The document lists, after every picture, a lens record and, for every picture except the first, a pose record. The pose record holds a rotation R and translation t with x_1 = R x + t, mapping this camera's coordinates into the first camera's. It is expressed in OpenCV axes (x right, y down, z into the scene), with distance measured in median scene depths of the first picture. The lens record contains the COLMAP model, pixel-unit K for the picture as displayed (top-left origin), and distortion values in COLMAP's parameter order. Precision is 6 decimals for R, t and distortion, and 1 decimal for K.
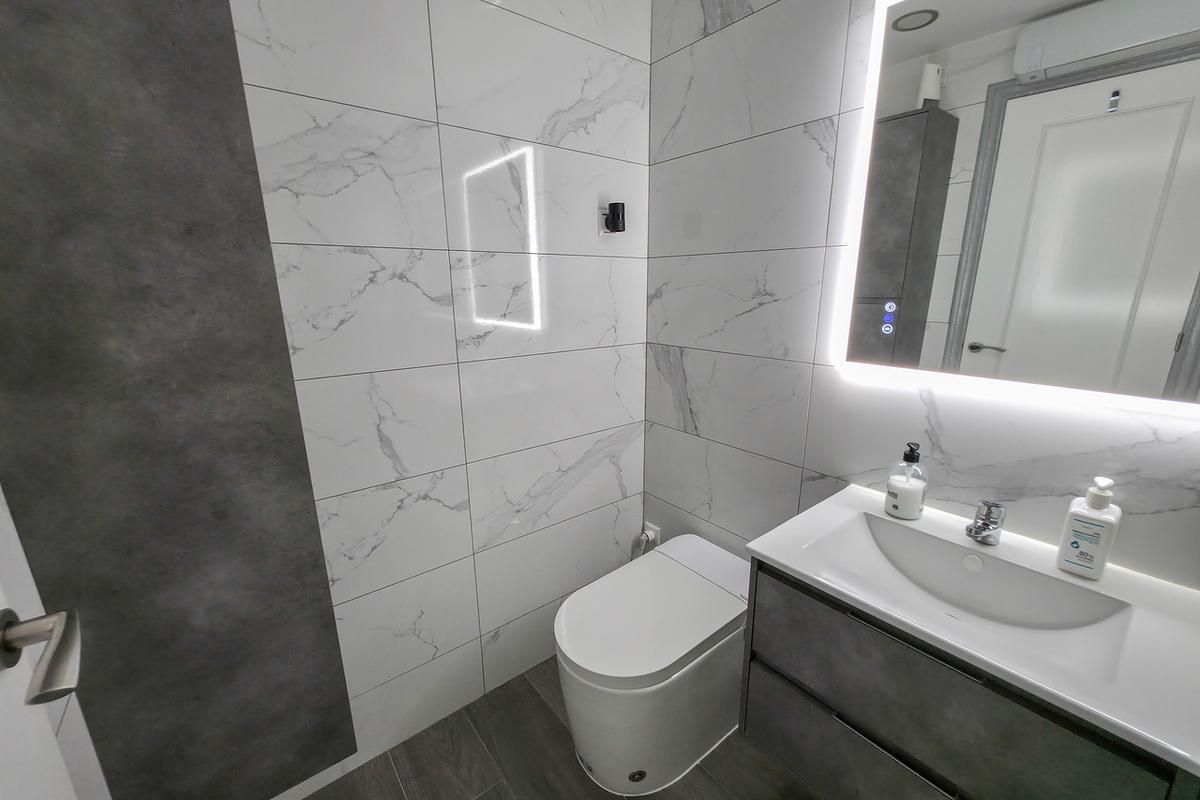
lens RADIAL K [[476.9, 0, 602.4], [0, 476.9, 409.0], [0, 0, 1]] dist [0.000783, -0.000429]
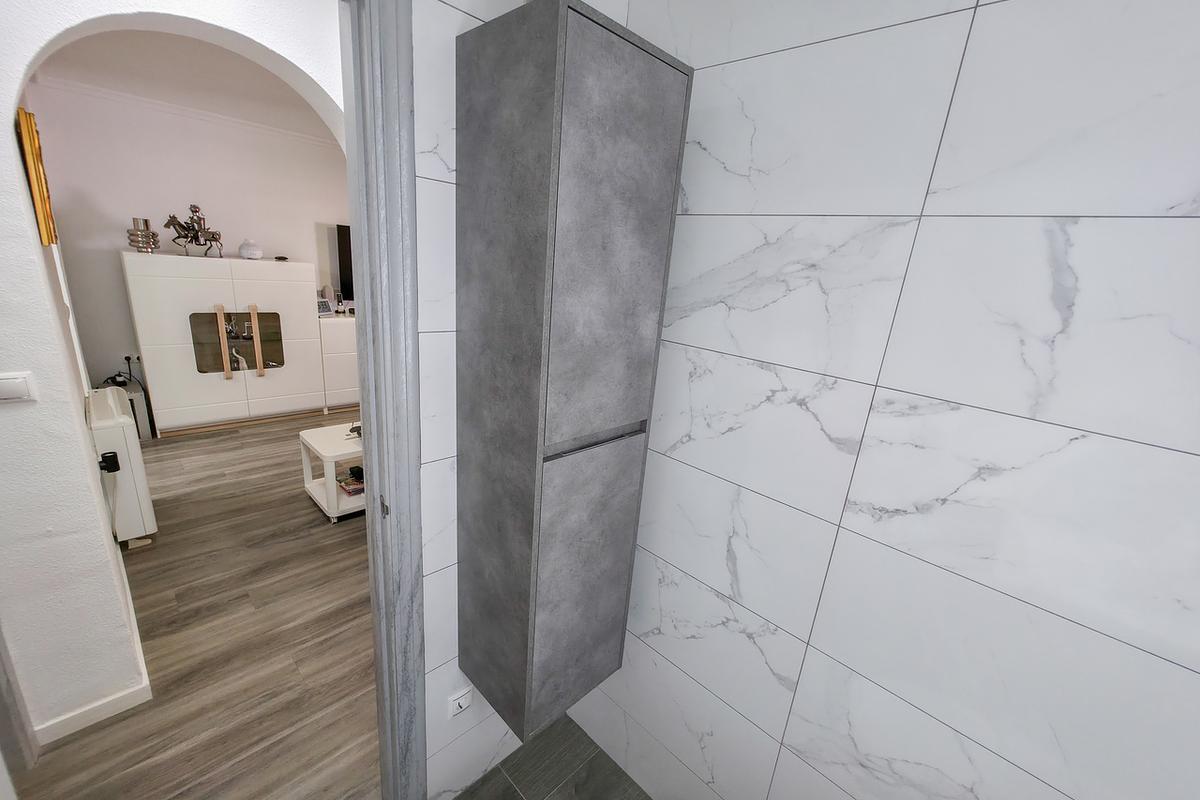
lens RADIAL K [[476.9, 0, 602.4], [0, 476.9, 409.0], [0, 0, 1]] dist [0.000783, -0.000429]
pose [[0.123021, 0.304780, -0.944444, 0.350701], [-0.340477, 0.906873, 0.248306, -0.381359], [0.932170, 0.291014, 0.215335, 0.532944]]
